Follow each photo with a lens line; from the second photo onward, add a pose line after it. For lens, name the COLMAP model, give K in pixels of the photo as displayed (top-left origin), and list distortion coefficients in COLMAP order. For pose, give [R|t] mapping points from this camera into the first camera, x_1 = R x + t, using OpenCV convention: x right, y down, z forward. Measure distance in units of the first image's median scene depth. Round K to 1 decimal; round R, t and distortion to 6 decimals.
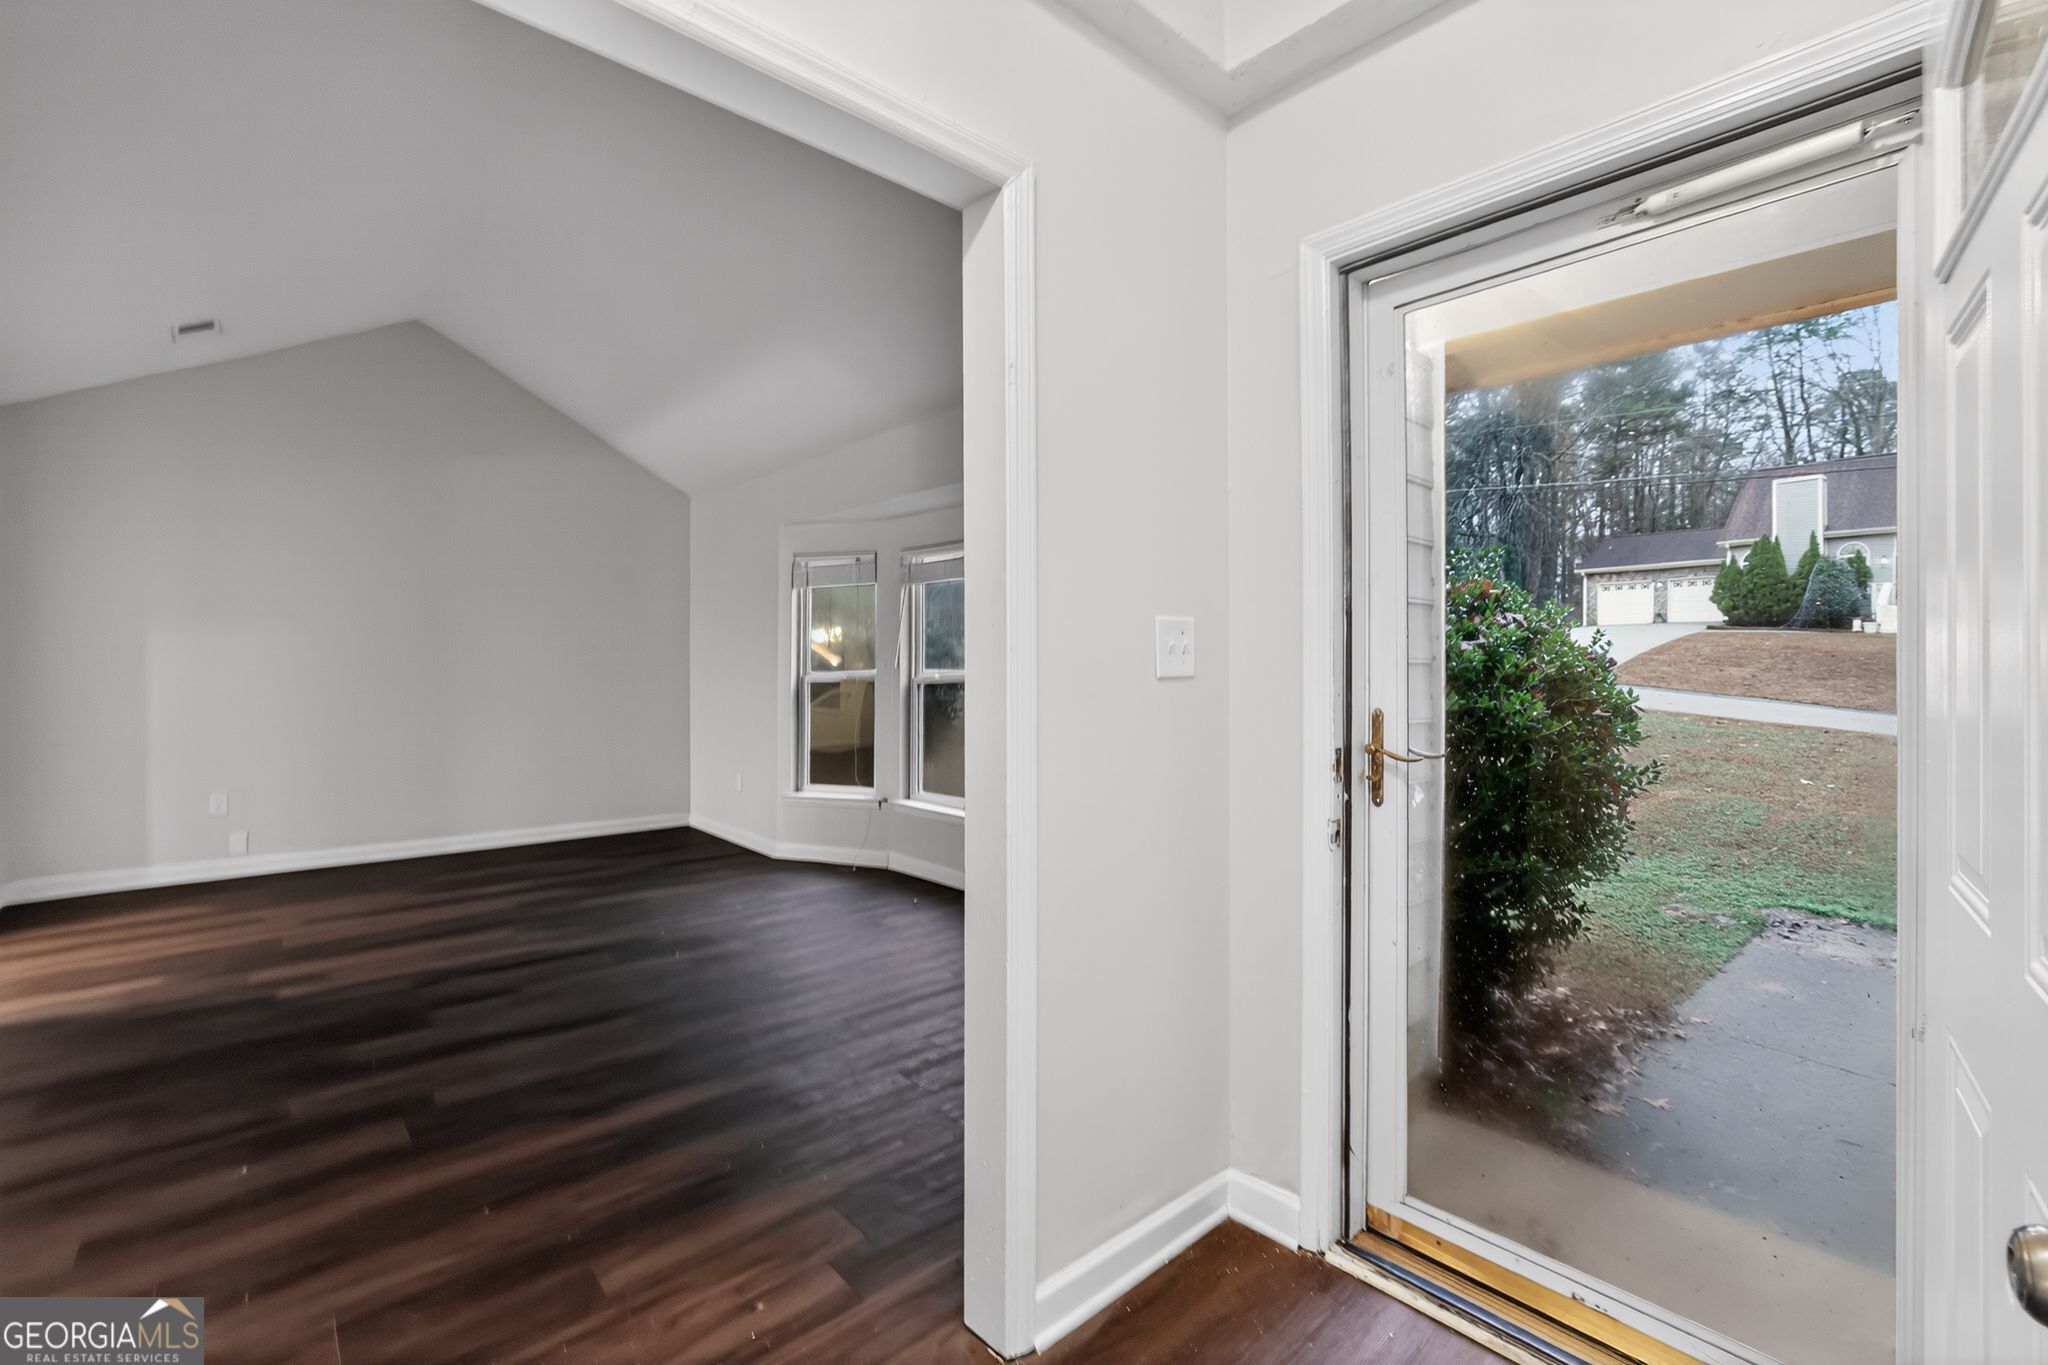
lens RADIAL K [[887.7, 0, 1026.4], [0, 887.7, 677.2], [0, 0, 1]] dist [-0.028981, 0.008258]
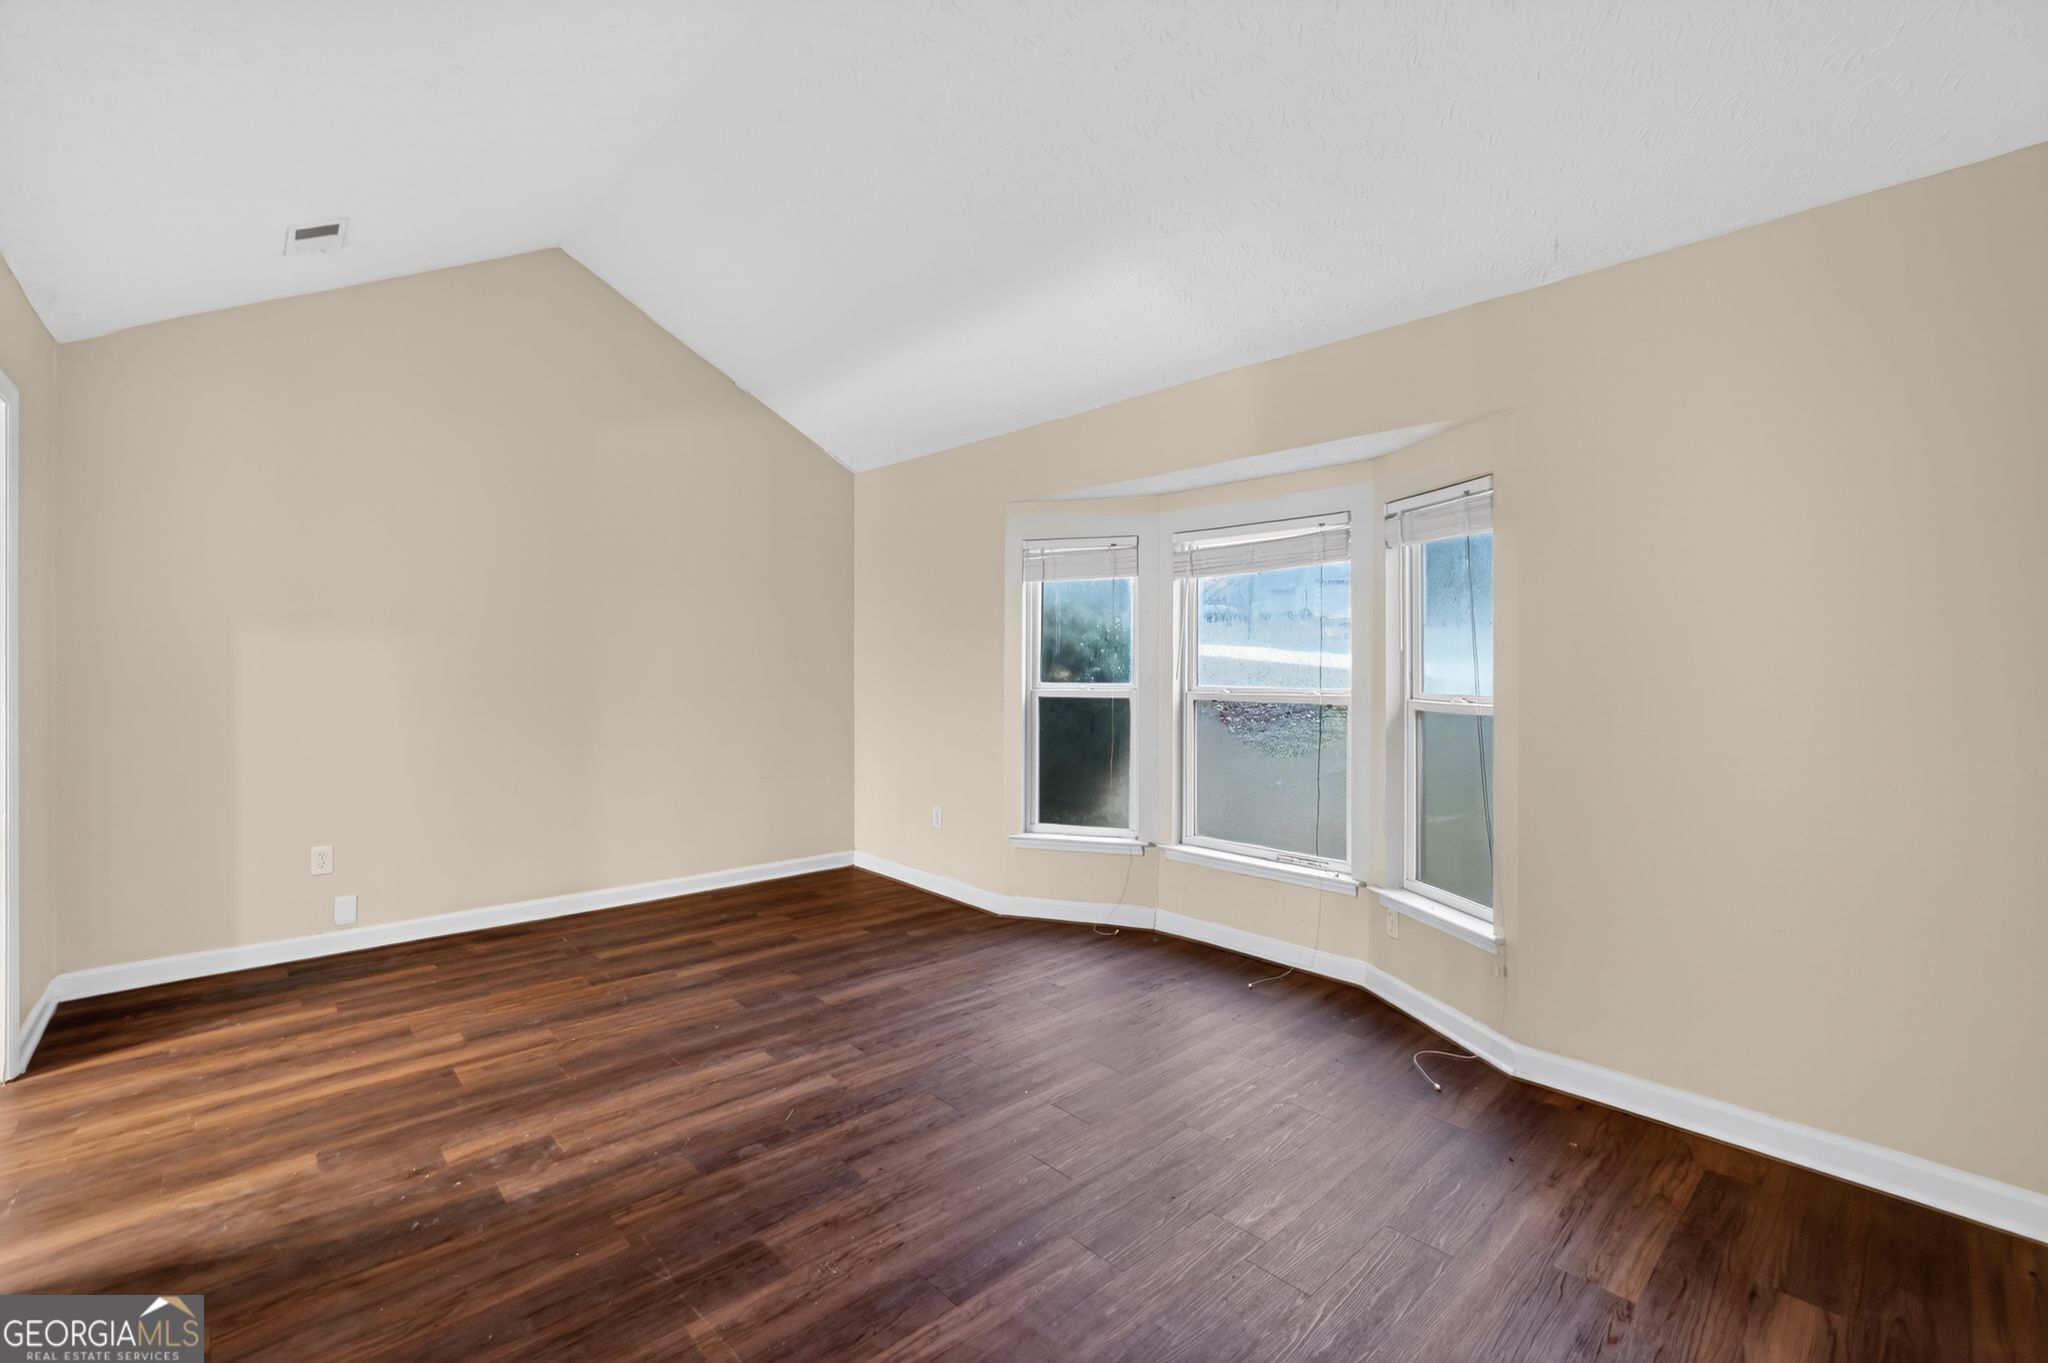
lens RADIAL K [[887.7, 0, 1022.8], [0, 887.7, 664.2], [0, 0, 1]] dist [-0.028981, 0.008258]
pose [[0.999986, -0.002168, 0.004814, -0.279325], [0.002217, 0.999946, -0.010119, -0.016830], [-0.004792, 0.010129, 0.999937, 0.199133]]
